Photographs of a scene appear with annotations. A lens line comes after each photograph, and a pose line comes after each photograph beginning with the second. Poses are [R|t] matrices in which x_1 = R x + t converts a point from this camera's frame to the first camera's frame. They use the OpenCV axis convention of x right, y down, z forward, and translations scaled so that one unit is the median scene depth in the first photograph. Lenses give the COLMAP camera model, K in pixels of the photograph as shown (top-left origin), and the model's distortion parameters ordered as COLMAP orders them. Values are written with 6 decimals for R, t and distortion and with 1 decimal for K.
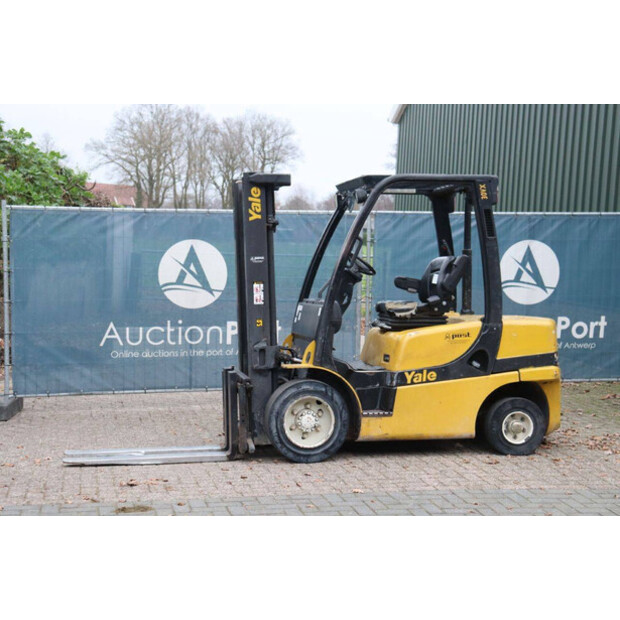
lens RADIAL K [[1035.9, 0, 310.0], [0, 1035.9, 310.0], [0, 0, 1]] dist [0.175096, 0.007095]
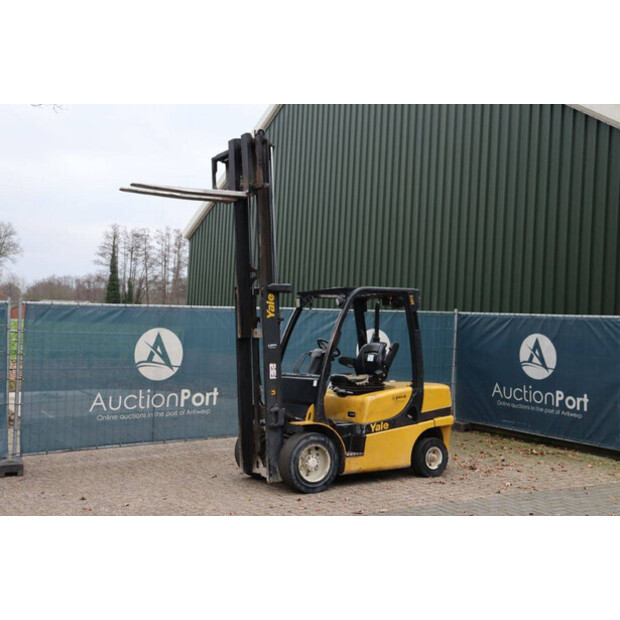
lens RADIAL K [[760.7, 0, 310.0], [0, 760.7, 310.0], [0, 0, 1]] dist [-0.001198, 0.038539]
pose [[0.933263, 0.012022, 0.358991, -0.361130], [0.015721, 0.997115, -0.074263, -0.020343], [-0.358848, 0.074951, 0.930382, 0.039309]]
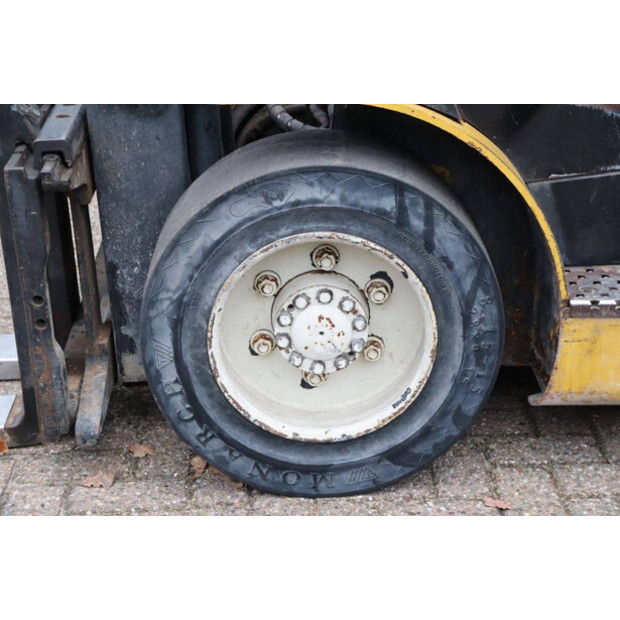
lens RADIAL K [[1314.1, 0, 310.0], [0, 1314.1, 310.0], [0, 0, 1]] dist [0.270880, 0.047269]
pose [[0.984922, 0.057280, -0.163240, 0.041648], [0.006824, 0.929997, 0.367503, -0.004038], [0.172864, -0.363076, 0.915584, 0.712401]]
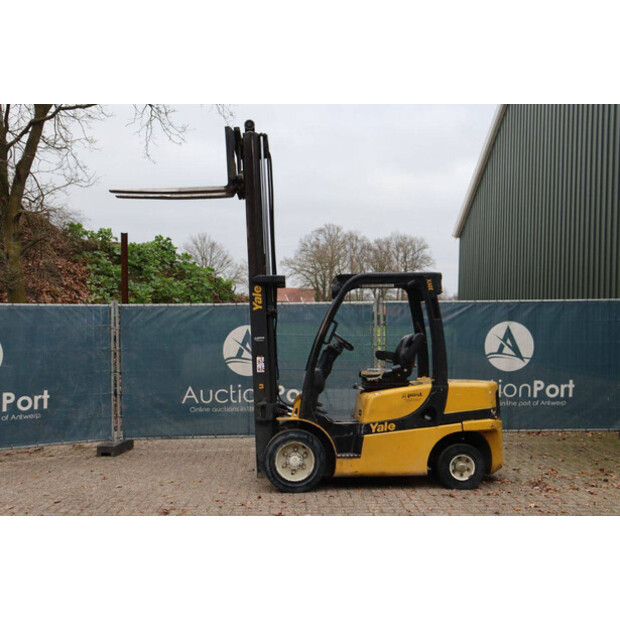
lens RADIAL K [[757.1, 0, 310.0], [0, 757.1, 310.0], [0, 0, 1]] dist [0.004656, 0.001227]
pose [[0.984090, -0.021691, -0.176344, 0.185085], [0.005962, 0.995992, -0.089242, 0.002172], [0.177573, 0.086771, 0.980275, 0.043578]]
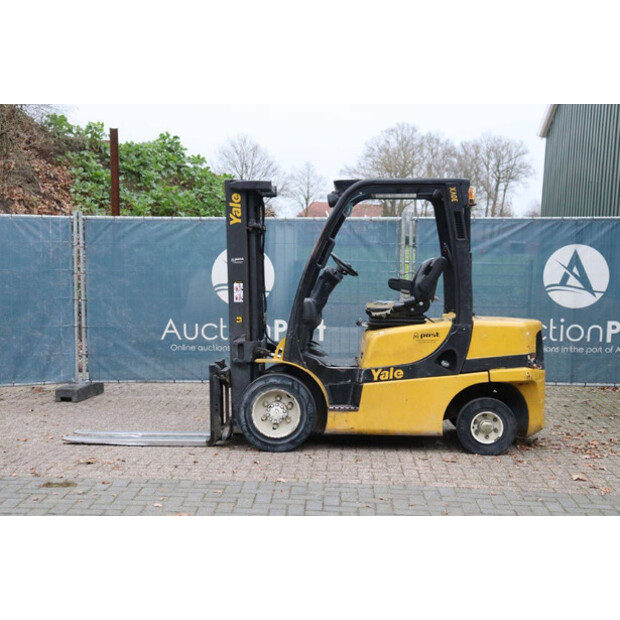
lens RADIAL K [[928.8, 0, 310.0], [0, 928.8, 310.0], [0, 0, 1]] dist [0.113625, 0.018852]
pose [[0.968810, 0.013136, -0.247458, 0.257335], [-0.014588, 0.999885, -0.004037, 0.005215], [0.247377, 0.007521, 0.968890, 0.083576]]
